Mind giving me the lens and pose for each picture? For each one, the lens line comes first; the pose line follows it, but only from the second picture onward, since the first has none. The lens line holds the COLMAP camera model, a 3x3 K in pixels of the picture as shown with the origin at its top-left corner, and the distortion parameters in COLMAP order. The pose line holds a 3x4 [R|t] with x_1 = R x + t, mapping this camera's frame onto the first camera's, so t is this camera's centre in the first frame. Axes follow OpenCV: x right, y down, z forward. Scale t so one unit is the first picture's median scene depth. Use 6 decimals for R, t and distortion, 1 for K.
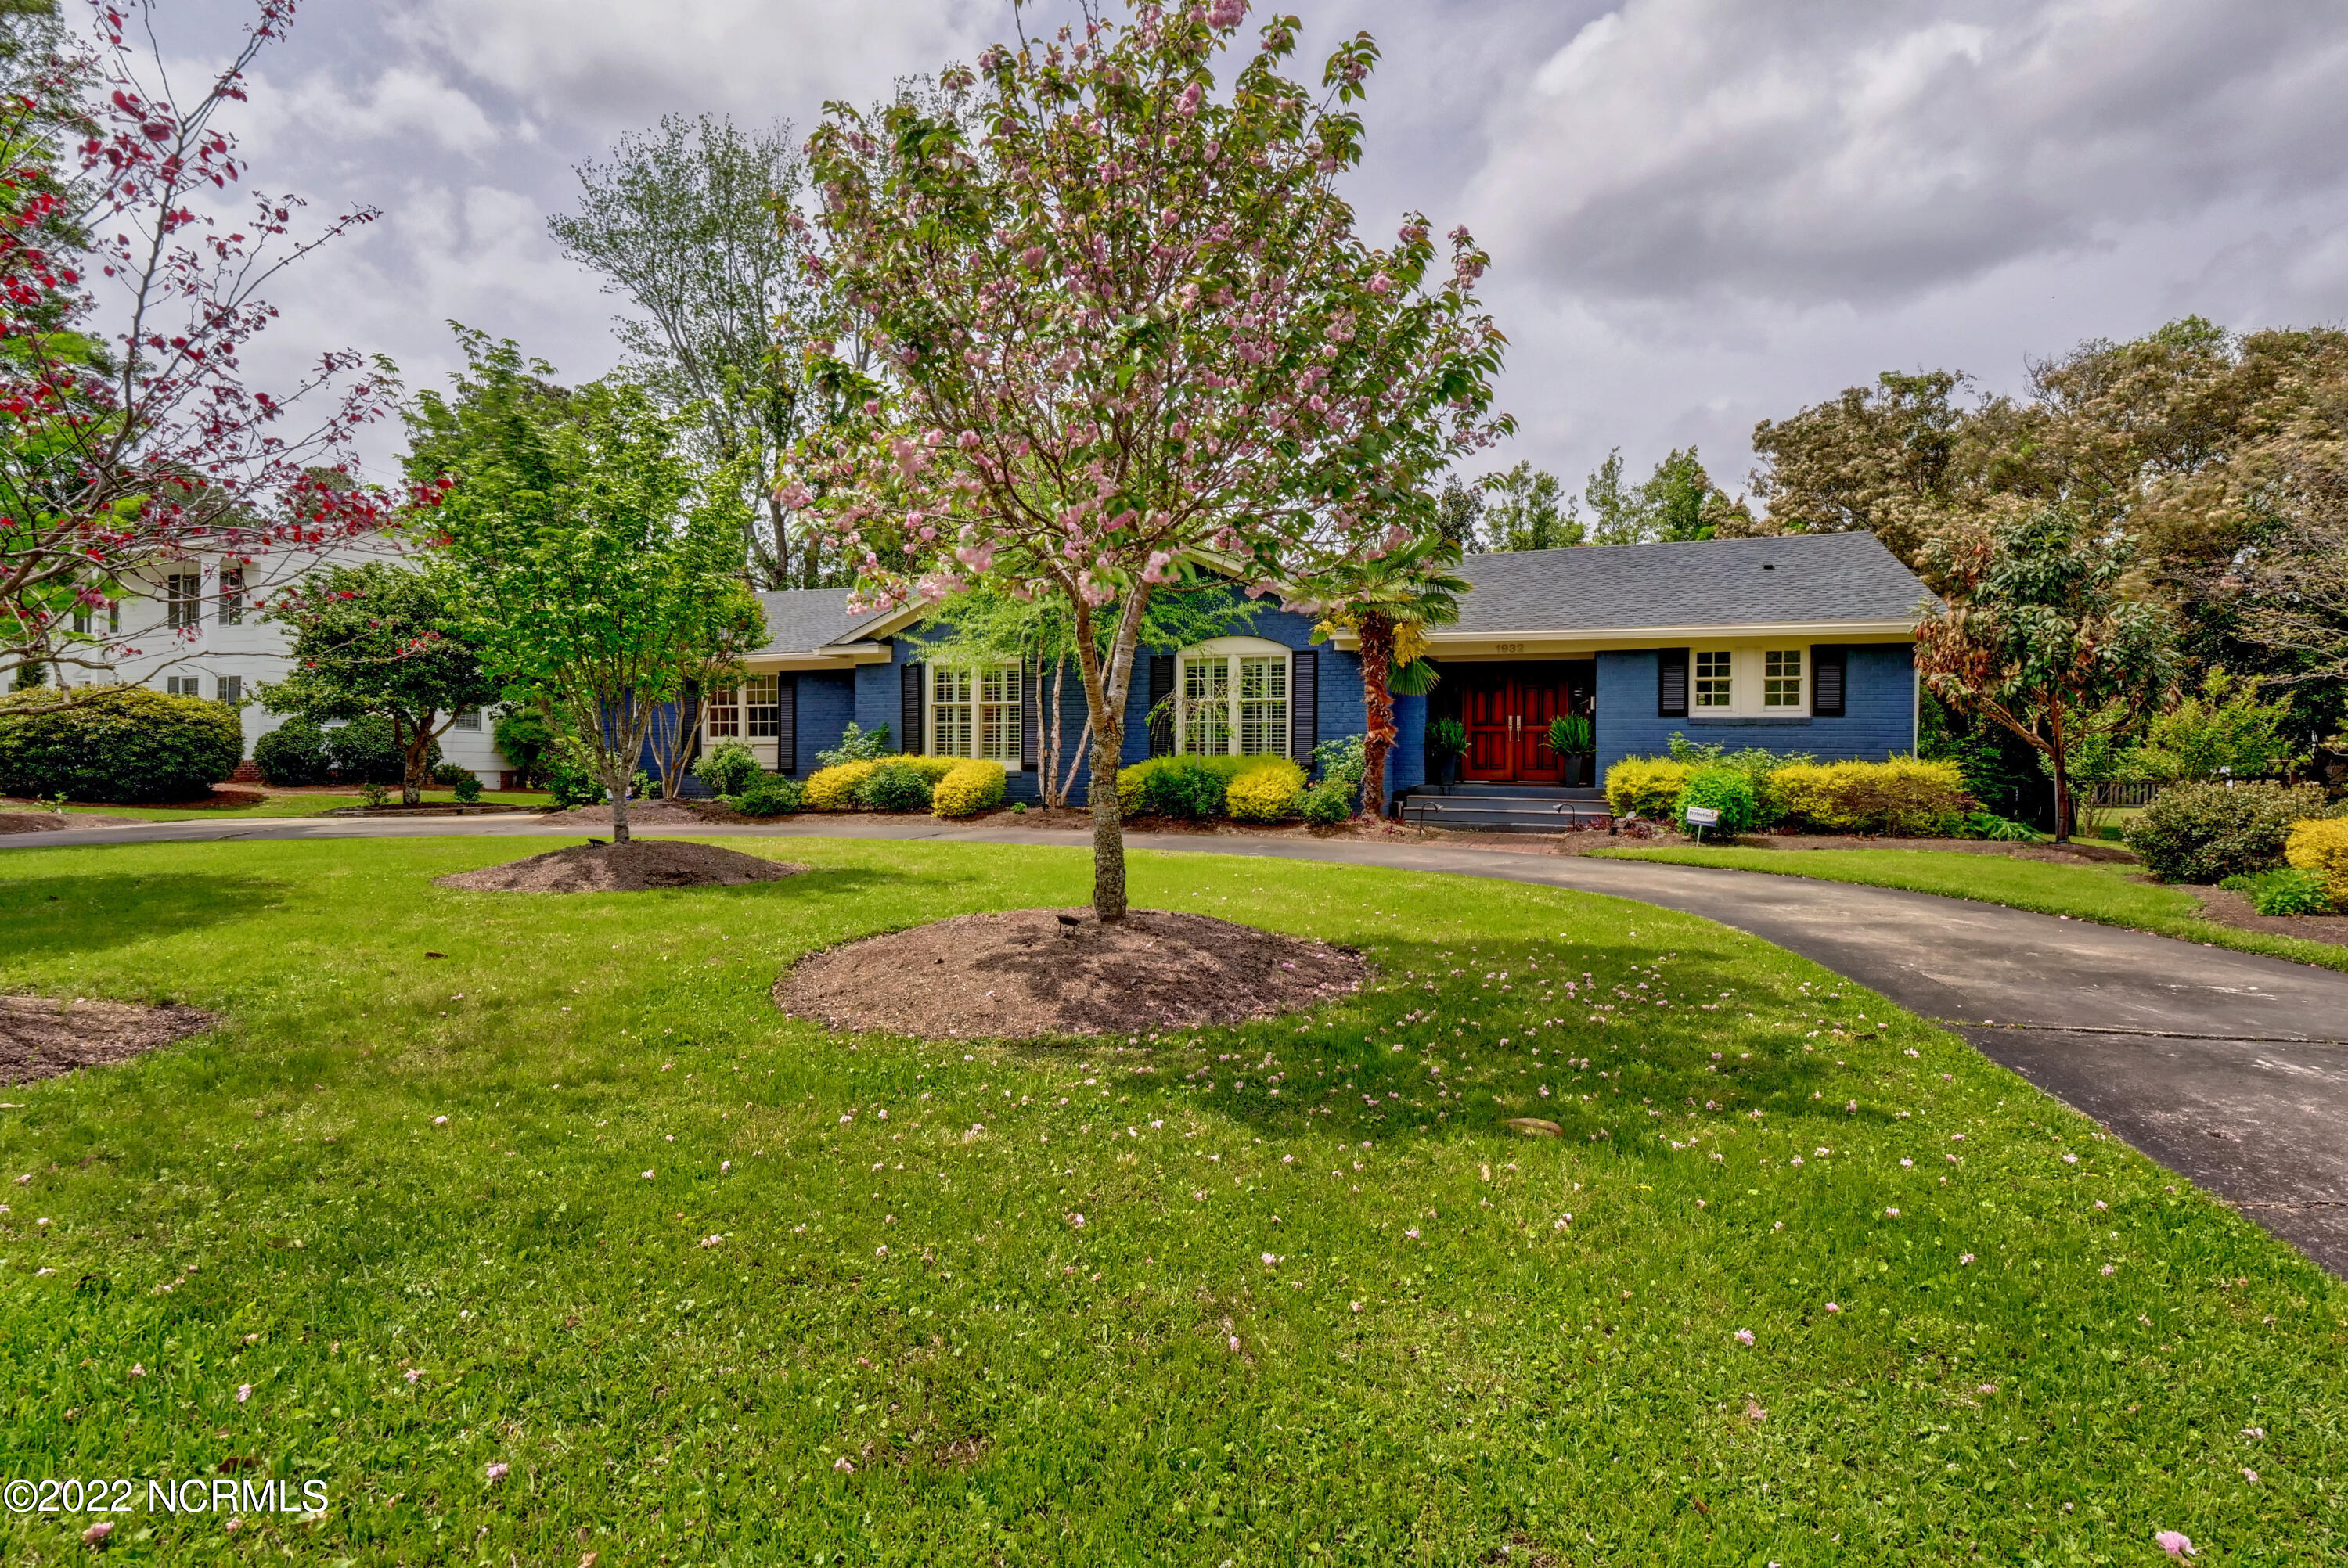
lens RADIAL K [[1136.0, 0, 1180.5], [0, 1136.0, 773.1], [0, 0, 1]] dist [-0.003573, -0.000114]
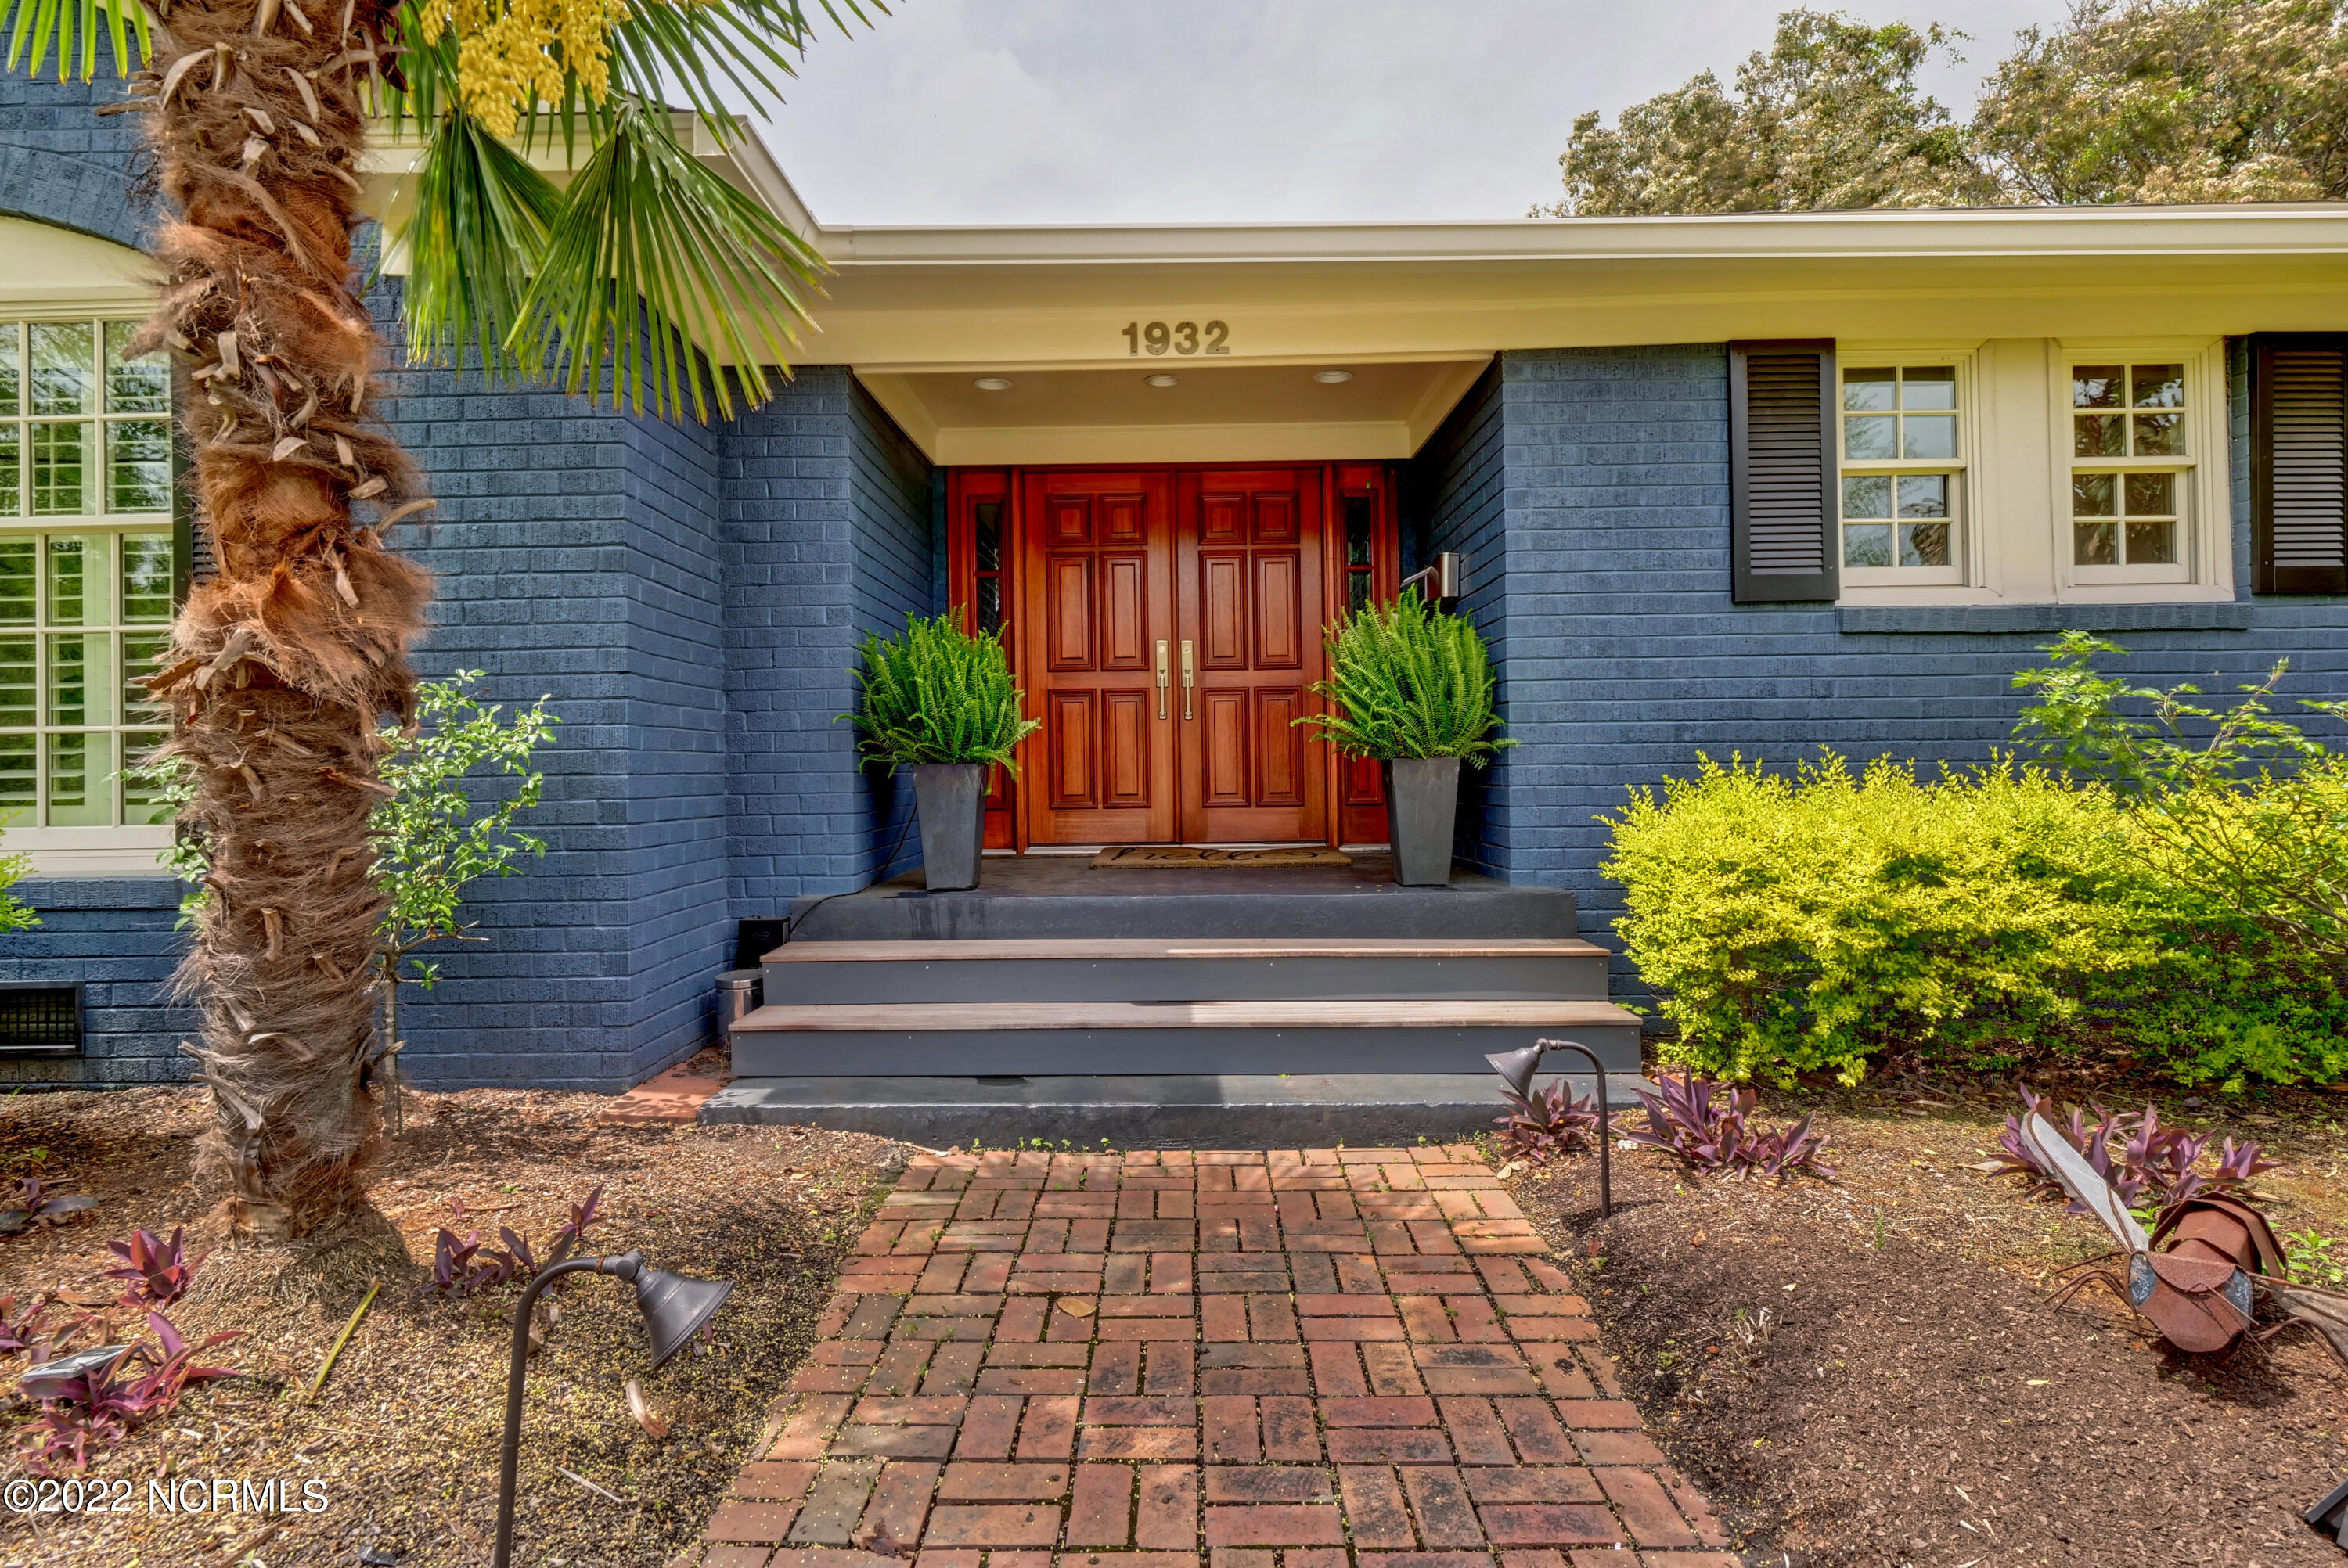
lens RADIAL K [[1216.4, 0, 1173.9], [0, 1216.4, 777.7], [0, 0, 1]] dist [-0.000847, -0.000056]
pose [[0.943191, -0.023555, 0.331416, 0.216210], [0.032049, 0.999282, -0.020187, -0.009958], [-0.330702, 0.029662, 0.943269, 0.800158]]
